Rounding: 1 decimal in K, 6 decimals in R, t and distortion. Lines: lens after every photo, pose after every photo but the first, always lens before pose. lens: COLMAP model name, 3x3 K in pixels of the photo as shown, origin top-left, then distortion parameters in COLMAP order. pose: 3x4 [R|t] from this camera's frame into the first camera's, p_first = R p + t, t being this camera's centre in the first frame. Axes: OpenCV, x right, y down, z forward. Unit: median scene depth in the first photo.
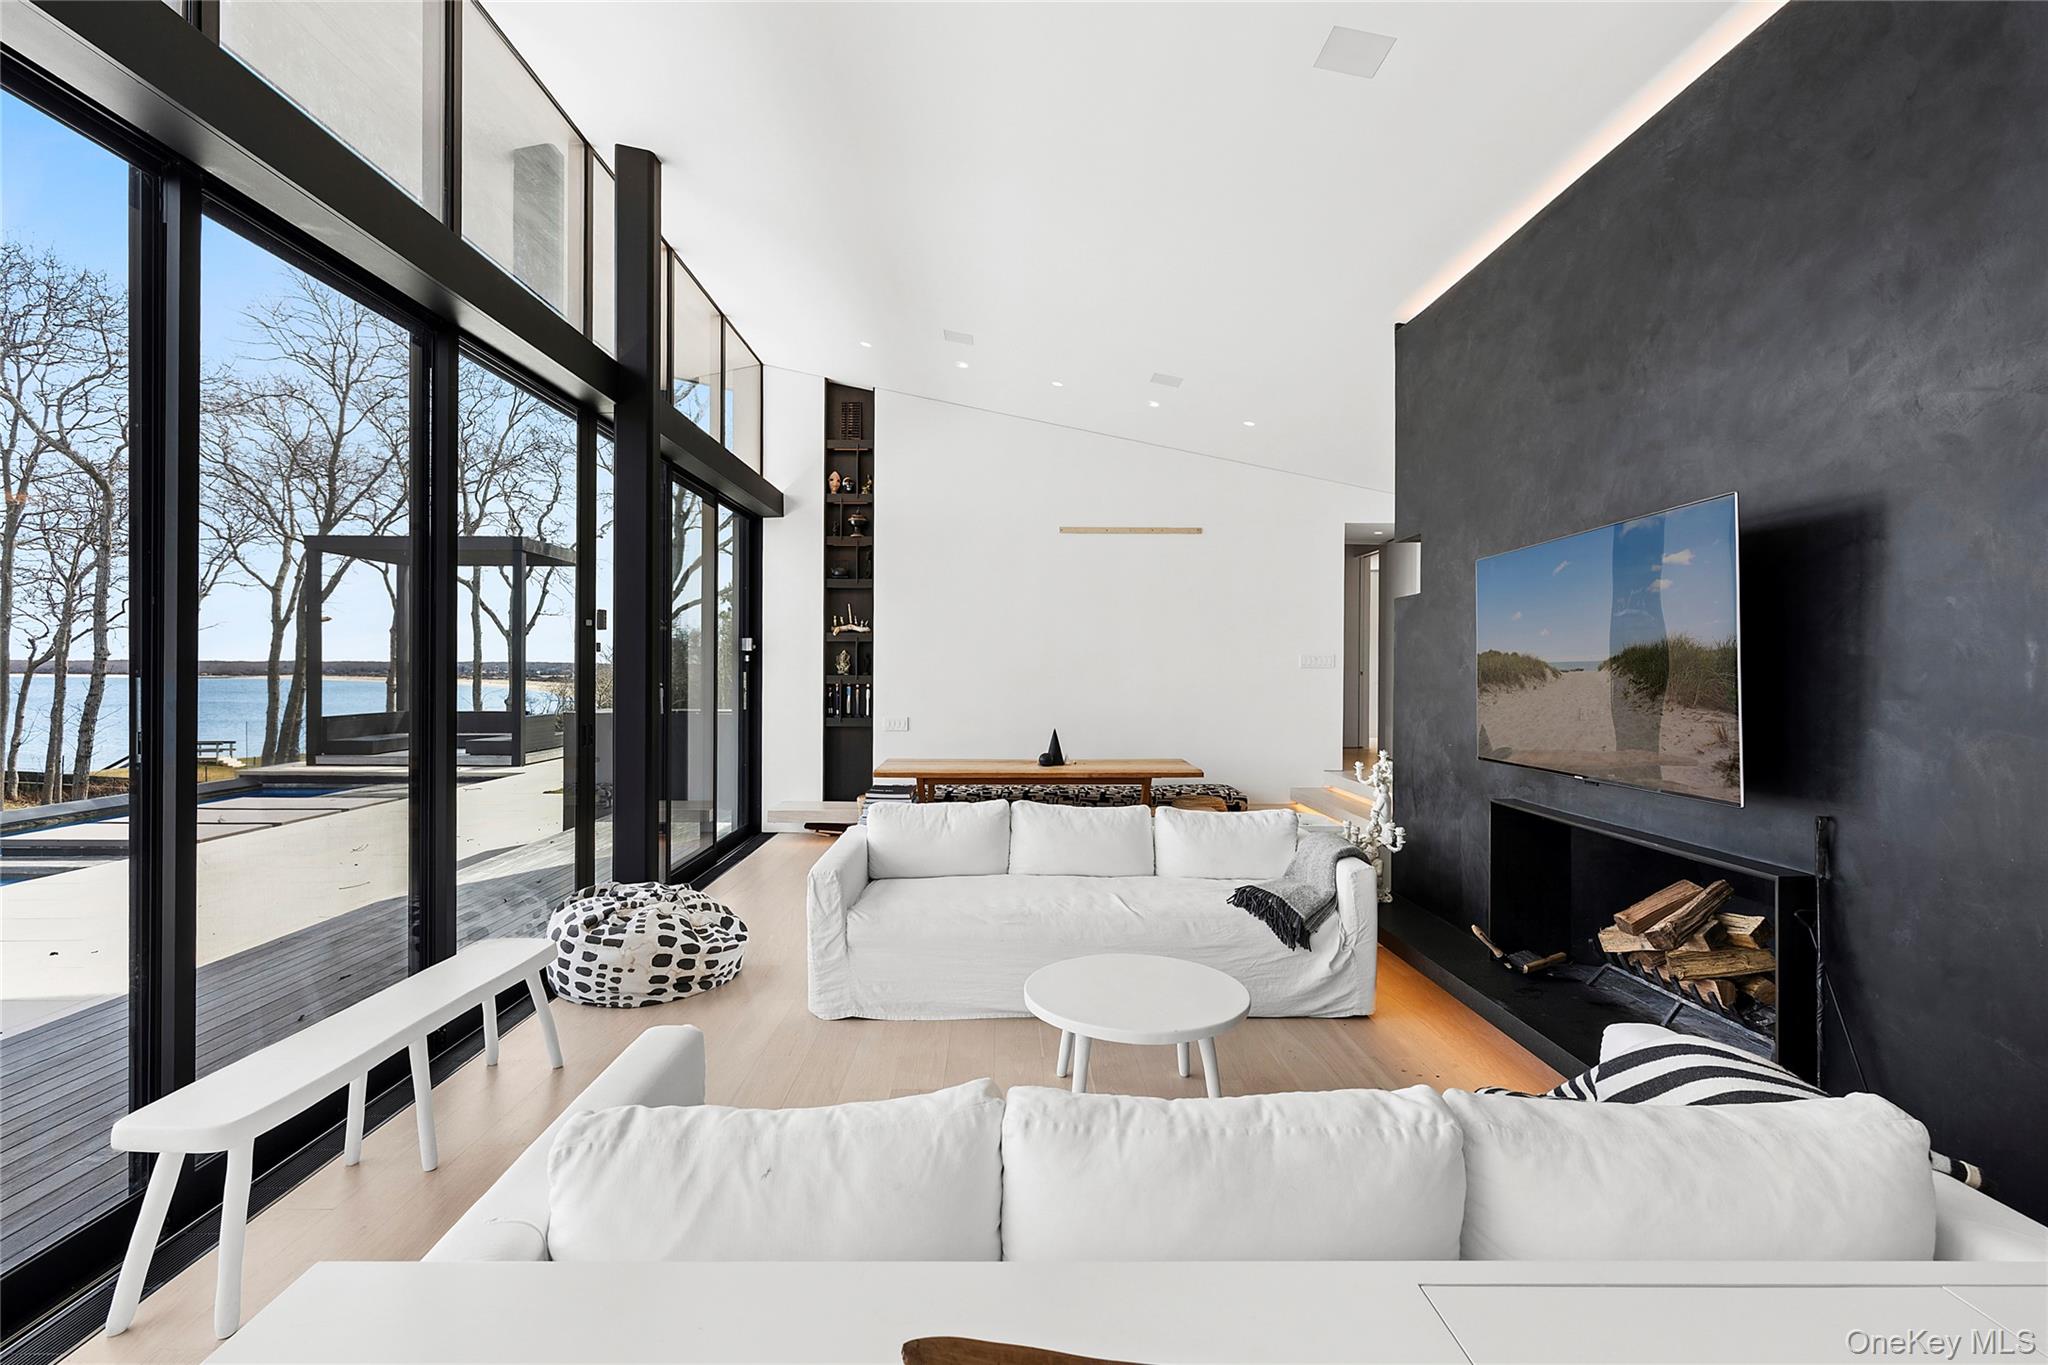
lens RADIAL K [[937.7, 0, 1018.2], [0, 937.7, 671.5], [0, 0, 1]] dist [-0.000049, -0.000179]
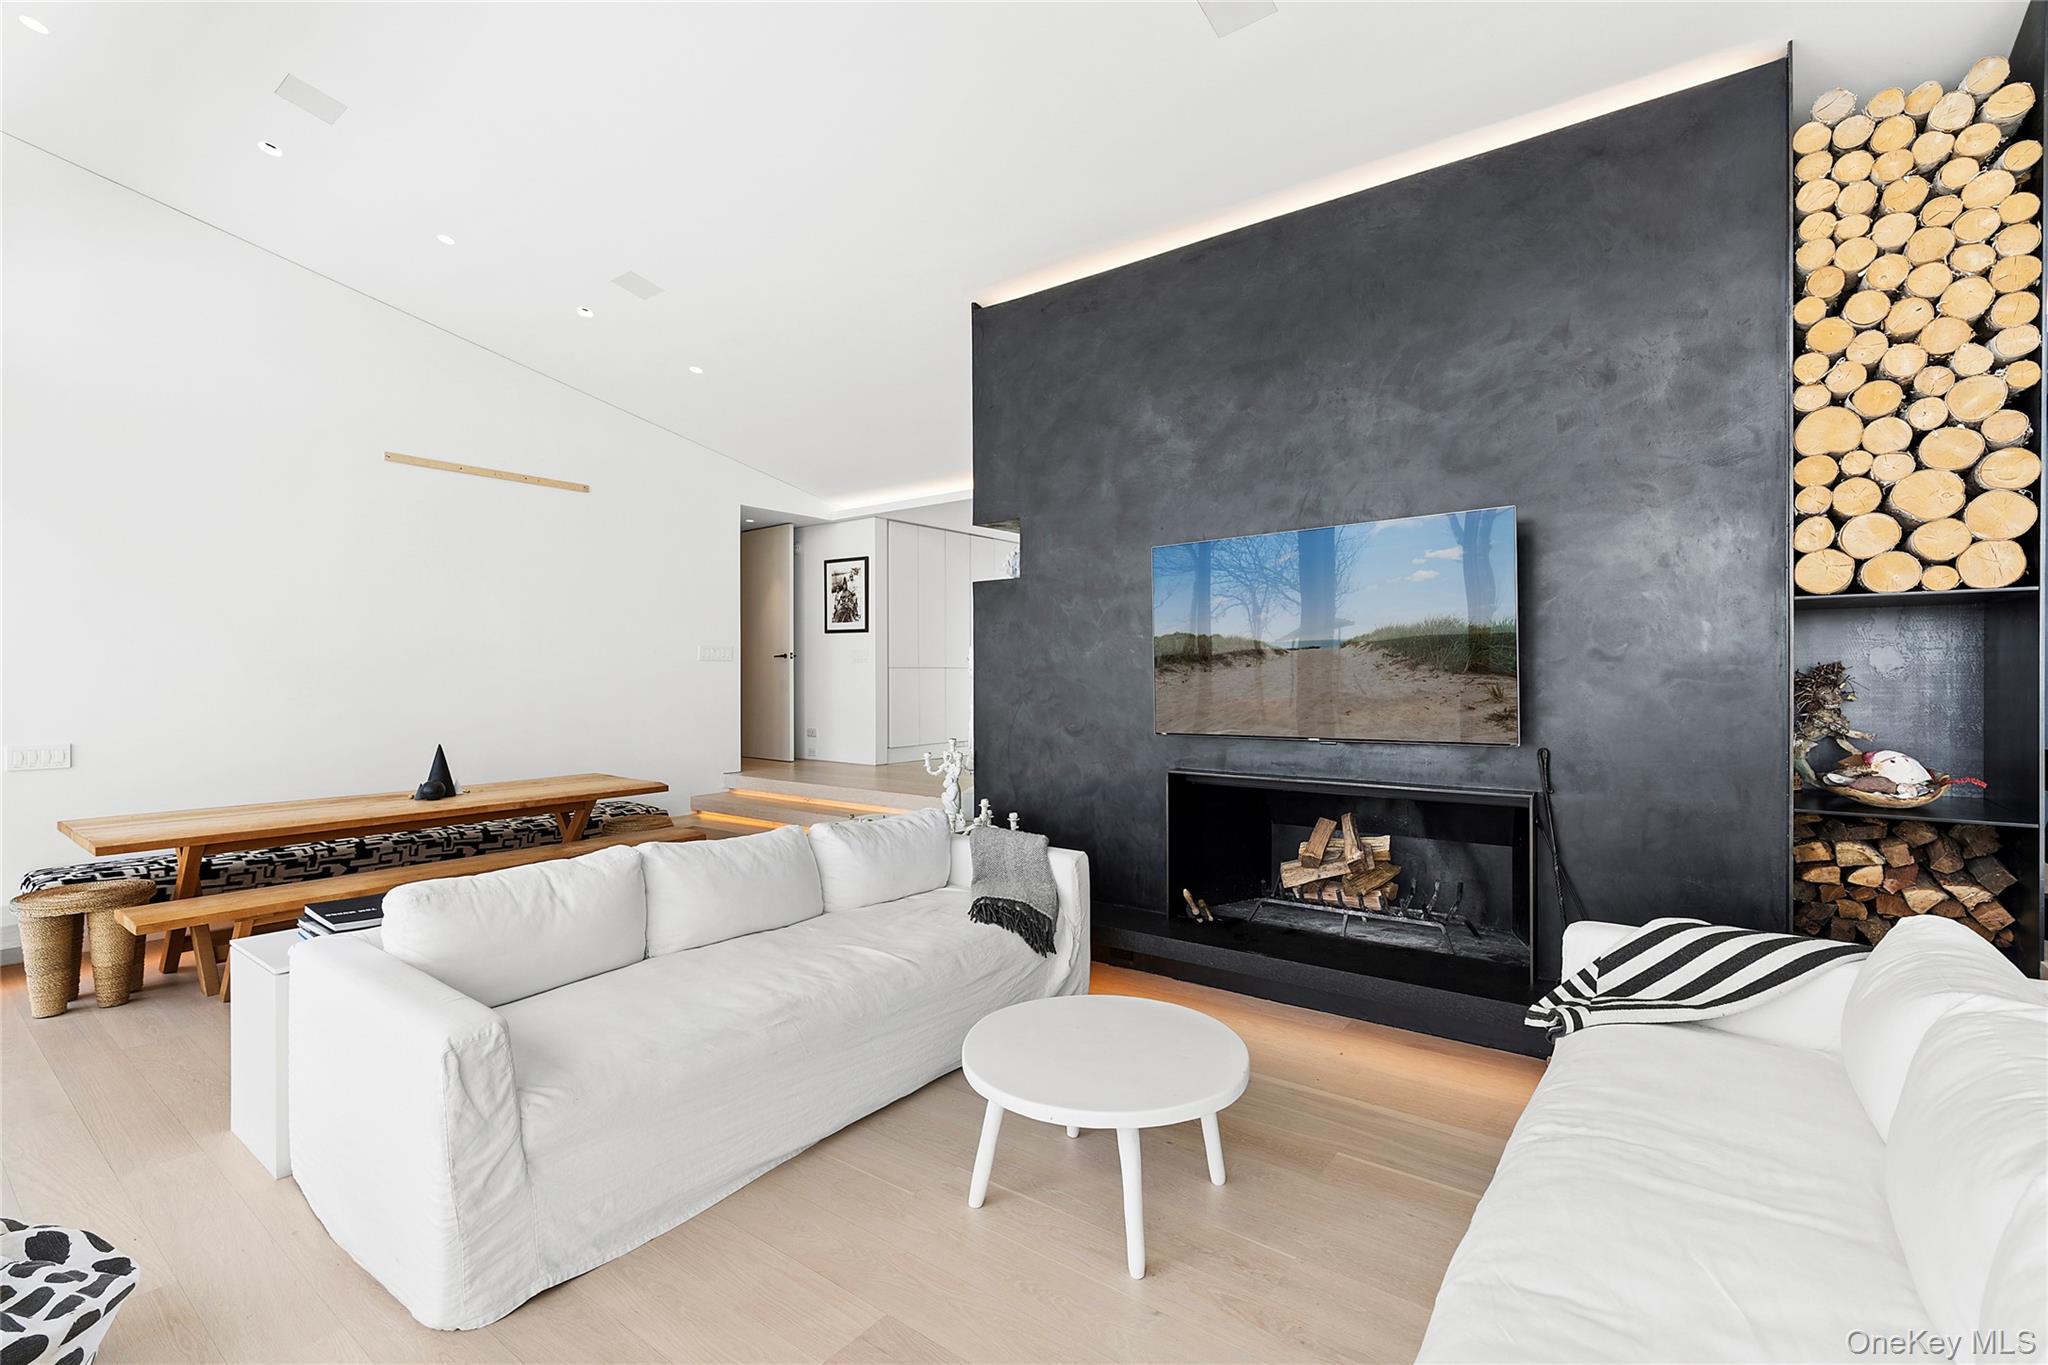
lens RADIAL K [[912.9, 0, 1024.0], [0, 912.9, 682.5], [0, 0, 1]] dist [-0.002328, -0.000621]
pose [[0.613469, -0.010255, 0.789652, -0.410271], [0.006397, 0.999947, 0.008016, 0.024424], [-0.789693, 0.000134, 0.613502, 0.472222]]
